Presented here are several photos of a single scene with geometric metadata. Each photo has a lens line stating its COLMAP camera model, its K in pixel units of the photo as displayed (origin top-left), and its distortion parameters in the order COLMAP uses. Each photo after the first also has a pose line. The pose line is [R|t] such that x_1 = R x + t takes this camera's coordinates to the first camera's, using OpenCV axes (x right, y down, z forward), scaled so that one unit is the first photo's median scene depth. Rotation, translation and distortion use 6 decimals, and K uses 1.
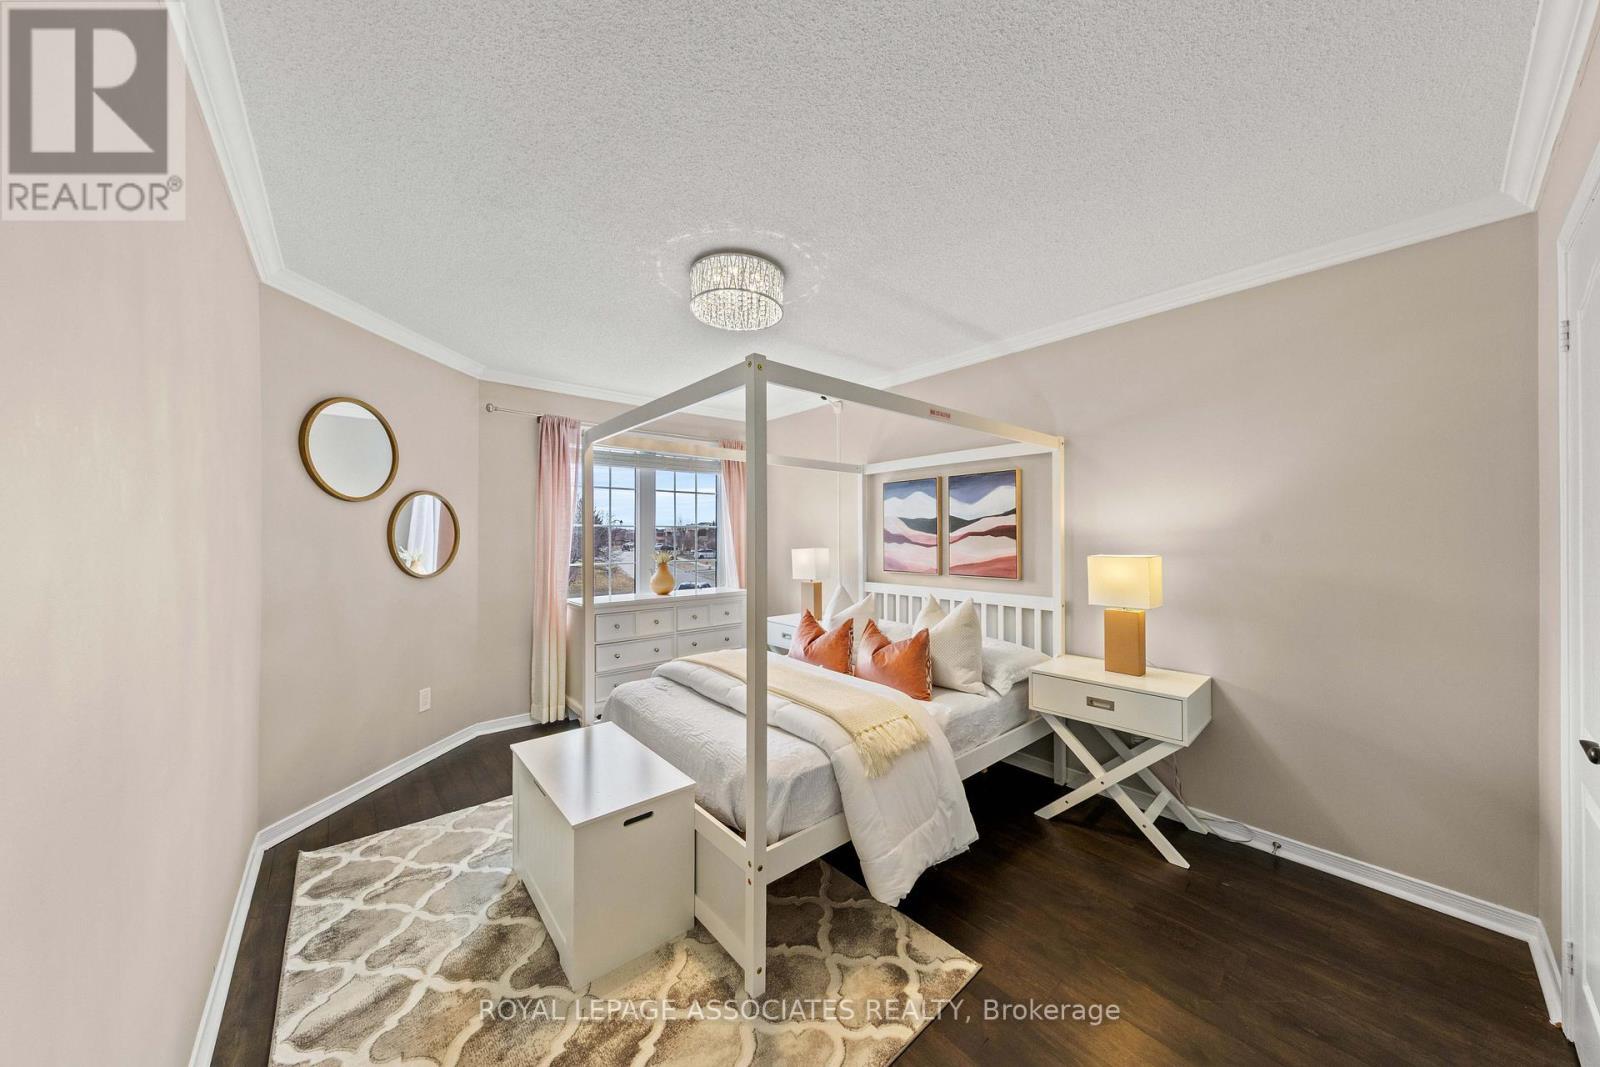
lens RADIAL K [[522.8, 0, 795.4], [0, 522.8, 530.3], [0, 0, 1]] dist [0.003437, -0.000507]
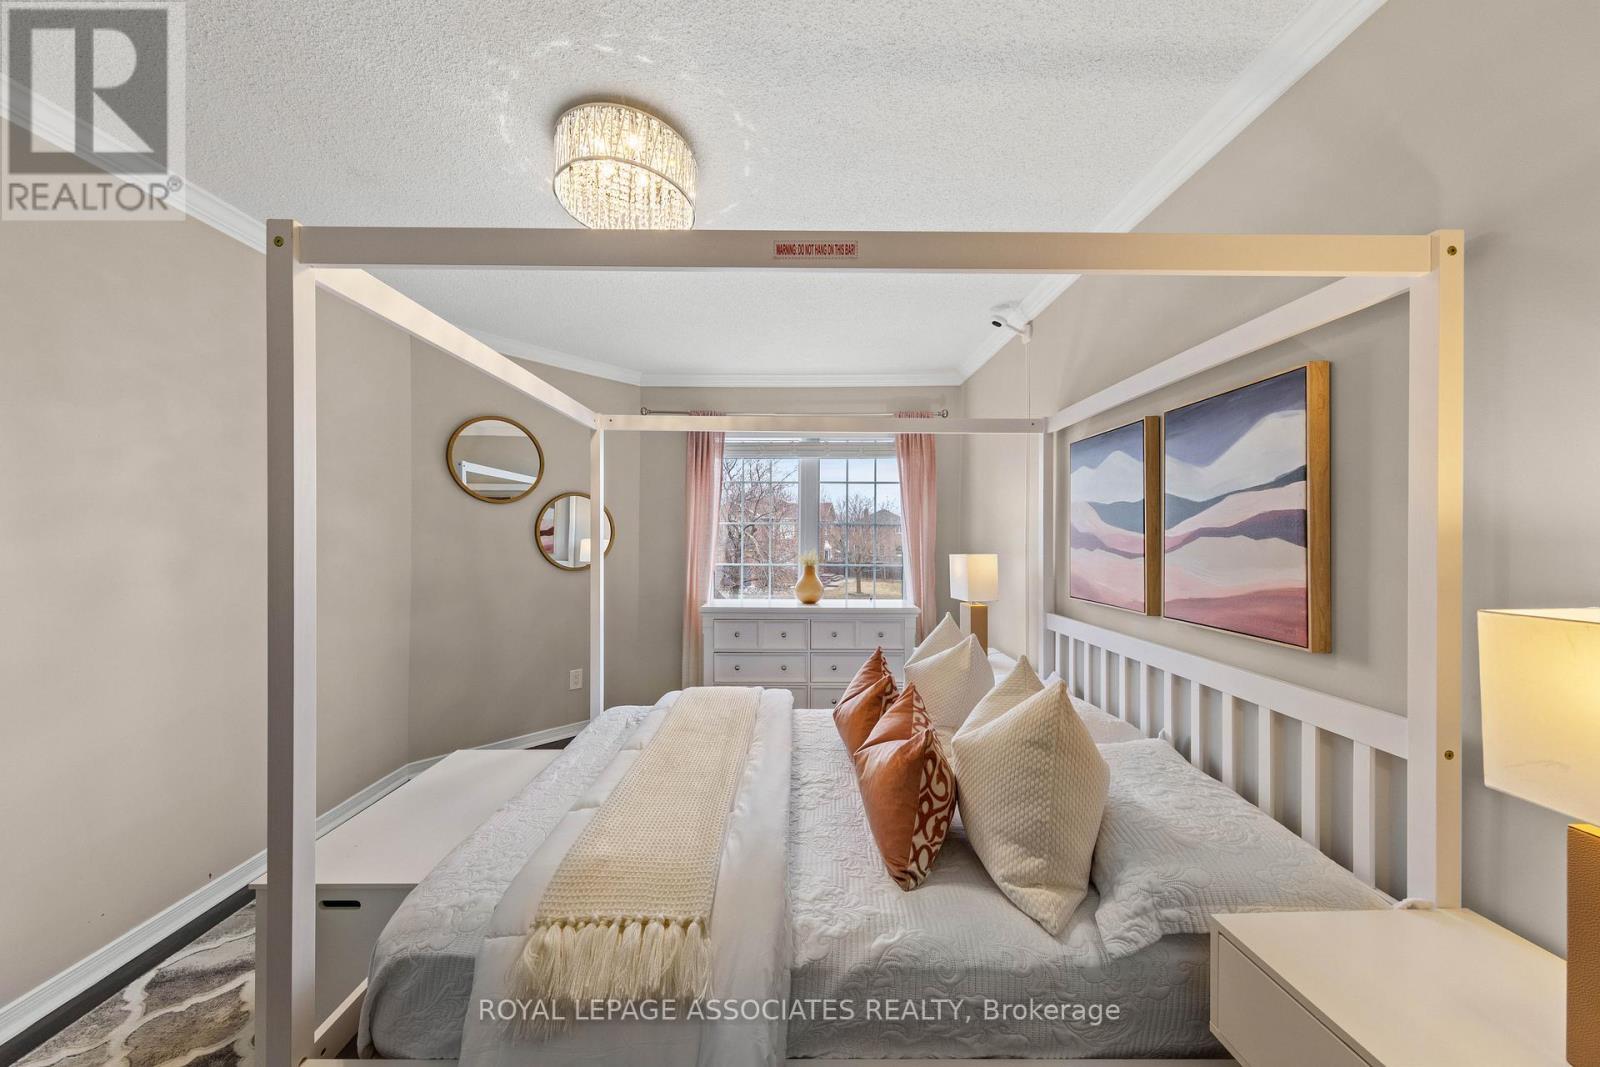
lens RADIAL K [[522.8, 0, 797.3], [0, 522.8, 535.2], [0, 0, 1]] dist [0.003437, -0.000507]
pose [[0.770626, 0.005185, -0.637266, 0.362330], [0.000861, 0.999958, 0.009177, 0.005178], [0.637287, -0.007621, 0.770589, 0.440936]]
